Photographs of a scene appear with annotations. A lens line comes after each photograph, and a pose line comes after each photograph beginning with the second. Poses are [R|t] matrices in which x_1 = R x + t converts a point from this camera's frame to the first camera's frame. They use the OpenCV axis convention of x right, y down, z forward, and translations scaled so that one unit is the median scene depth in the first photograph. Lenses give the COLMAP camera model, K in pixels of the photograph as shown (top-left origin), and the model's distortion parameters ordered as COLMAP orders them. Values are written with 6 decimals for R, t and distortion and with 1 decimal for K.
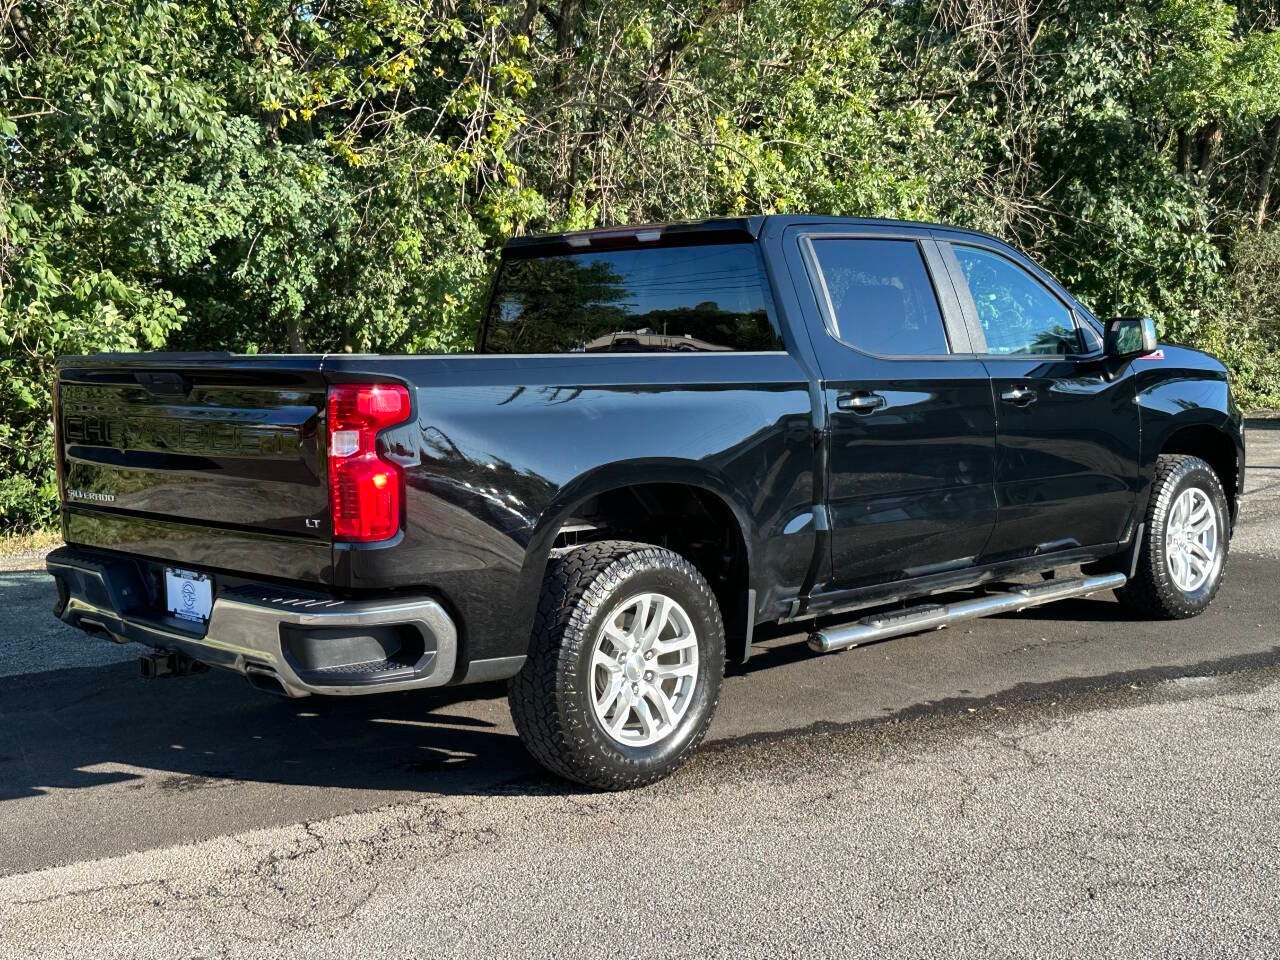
lens RADIAL K [[1569.1, 0, 631.1], [0, 1569.1, 477.1], [0, 0, 1]] dist [0.206209, -0.456311]
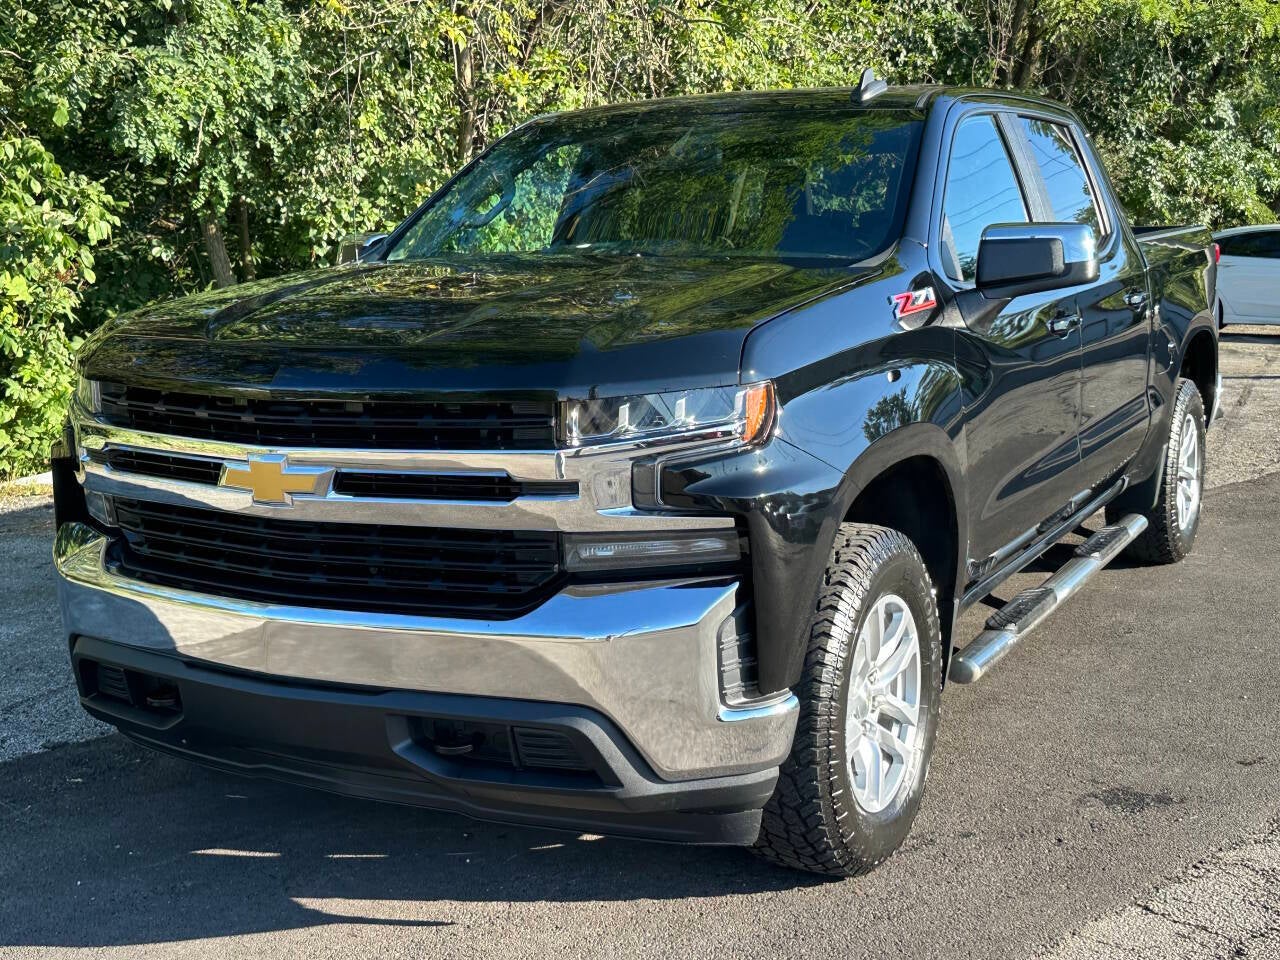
lens RADIAL K [[1563.5, 0, 639.9], [0, 1563.5, 488.8], [0, 0, 1]] dist [0.217613, -0.509395]
pose [[0.970804, -0.030134, 0.237975, -0.558428], [0.015388, 0.997858, 0.063581, -0.015521], [-0.239382, -0.058063, 0.969188, 0.357151]]
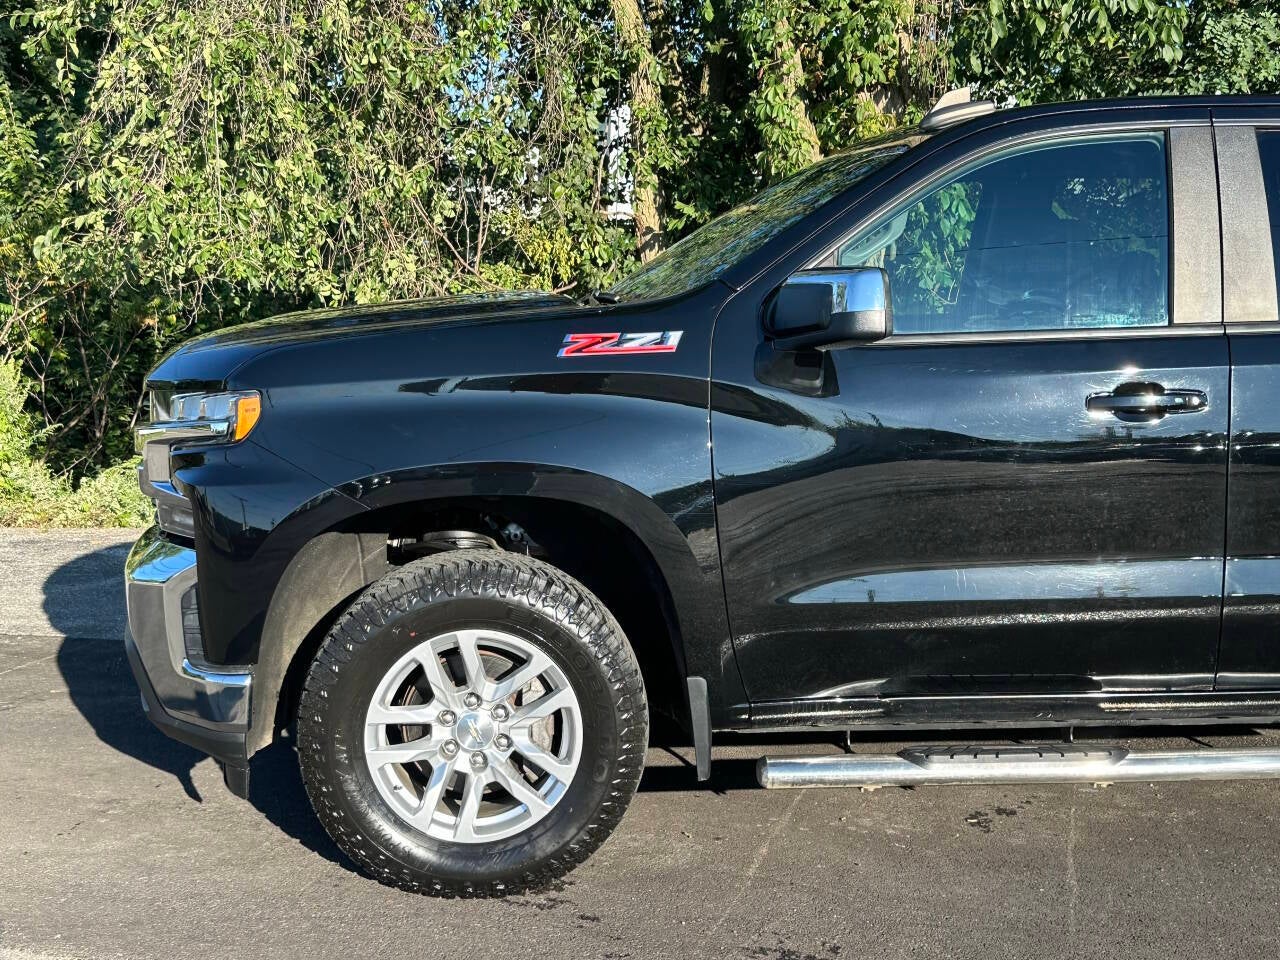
lens RADIAL K [[1568.0, 0, 655.3], [0, 1568.0, 487.8], [0, 0, 1]] dist [0.208917, -0.489142]
pose [[0.731269, 0.117614, -0.671872, 0.235918], [-0.095808, 0.992967, 0.069544, -0.040430], [0.675327, 0.013516, 0.737395, 0.543888]]
